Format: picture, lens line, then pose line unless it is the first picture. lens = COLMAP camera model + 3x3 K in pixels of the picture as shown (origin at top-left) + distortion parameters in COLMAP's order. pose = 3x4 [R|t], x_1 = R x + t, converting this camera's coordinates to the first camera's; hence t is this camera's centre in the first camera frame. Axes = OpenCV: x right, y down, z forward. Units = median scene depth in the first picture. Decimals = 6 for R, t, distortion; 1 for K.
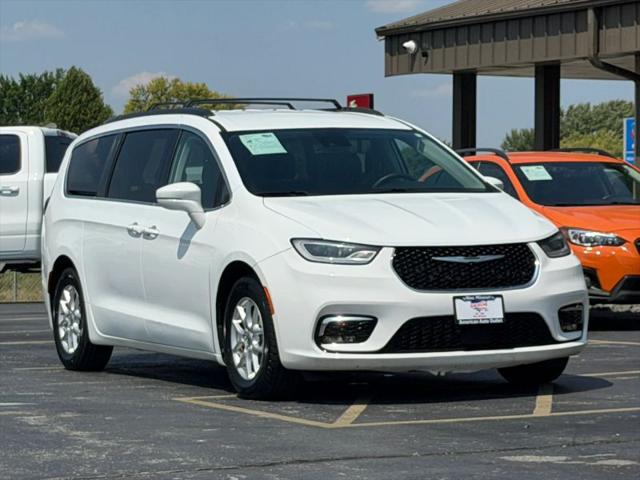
lens RADIAL K [[2529.9, 0, 339.1], [0, 2529.9, 257.6], [0, 0, 1]] dist [0.447489, 0.000000]
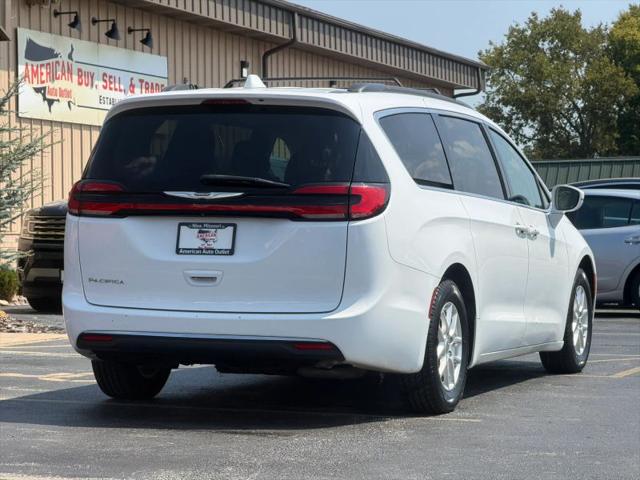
lens RADIAL K [[2529.9, 0, 323.5], [0, 2529.9, 244.8], [0, 0, 1]] dist [0.447489, 0.000000]
pose [[0.698794, 0.037089, -0.714361, 0.705836], [-0.040546, 0.999103, 0.012210, -0.016509], [0.714173, 0.020433, 0.699671, 0.261352]]
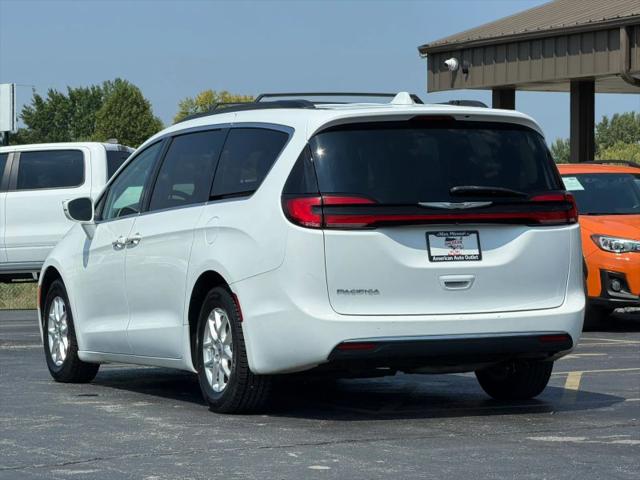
lens RADIAL K [[2529.9, 0, 322.8], [0, 2529.9, 237.9], [0, 0, 1]] dist [0.447489, 0.000000]
pose [[0.999690, -0.003395, -0.024668, 0.000865], [0.003106, 0.999926, -0.011727, 0.002261], [0.024706, 0.011647, 0.999627, -0.105293]]
